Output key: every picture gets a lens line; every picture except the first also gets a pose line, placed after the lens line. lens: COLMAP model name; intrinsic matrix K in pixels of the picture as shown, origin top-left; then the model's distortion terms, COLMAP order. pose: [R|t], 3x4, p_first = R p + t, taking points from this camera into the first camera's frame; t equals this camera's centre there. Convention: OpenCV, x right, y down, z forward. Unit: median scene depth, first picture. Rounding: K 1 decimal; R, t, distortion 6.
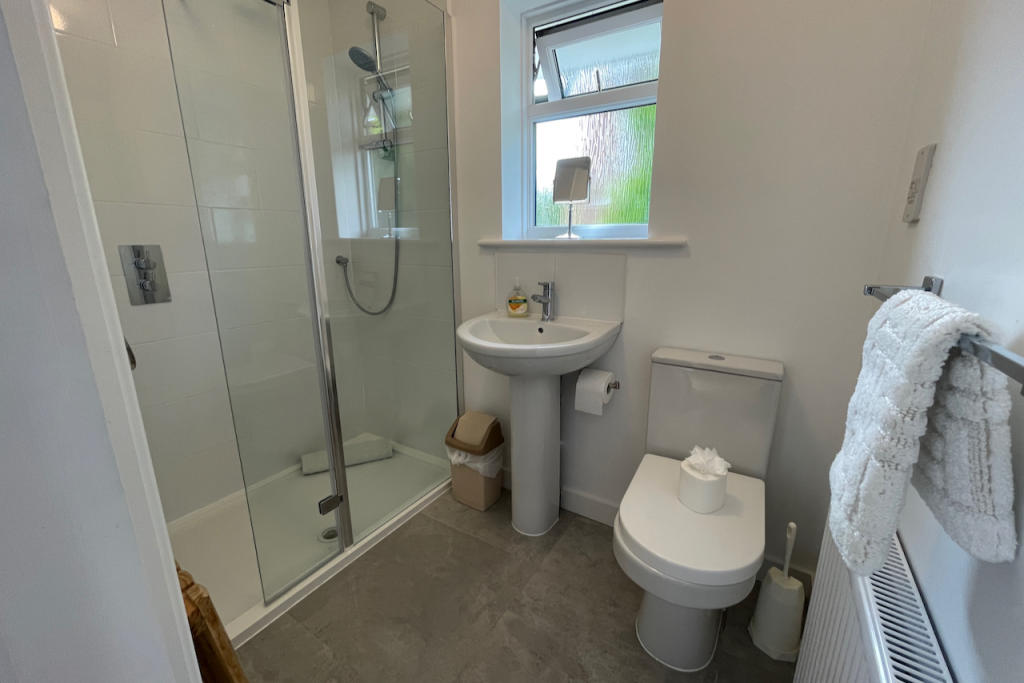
lens RADIAL K [[416.9, 0, 511.1], [0, 416.9, 347.7], [0, 0, 1]] dist [-0.001084, -0.000834]
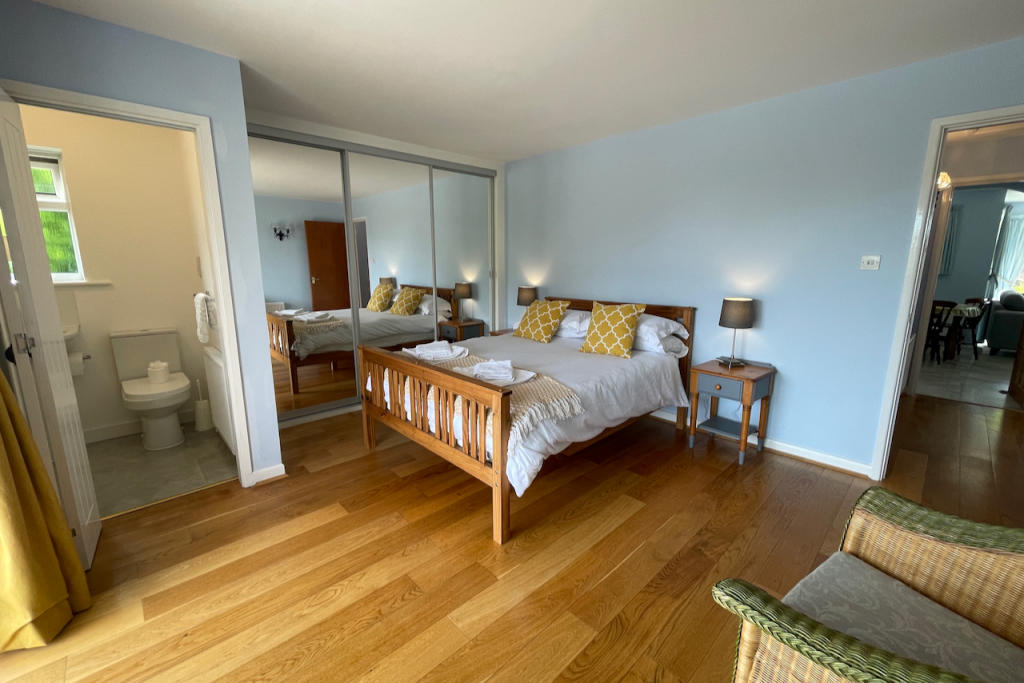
lens RADIAL K [[416.9, 0, 510.0], [0, 416.9, 340.3], [0, 0, 1]] dist [-0.001084, -0.000834]
pose [[0.252977, -0.176635, 0.951211, -0.900184], [0.241642, 0.963567, 0.114665, 0.225299], [-0.936809, 0.200845, 0.286443, -1.167365]]
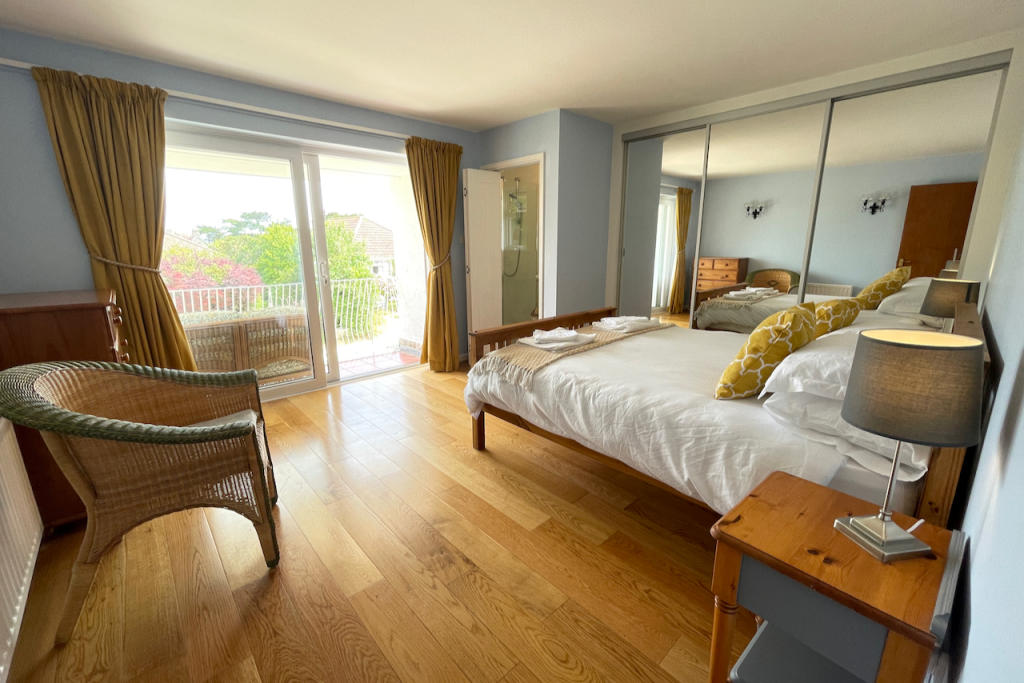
lens RADIAL K [[416.9, 0, 510.4], [0, 416.9, 345.3], [0, 0, 1]] dist [-0.001084, -0.000834]
pose [[0.961935, 0.060419, -0.266515, 0.573829], [-0.066895, 0.997643, -0.015279, 0.530509], [0.264963, 0.032526, 0.963710, -2.131581]]
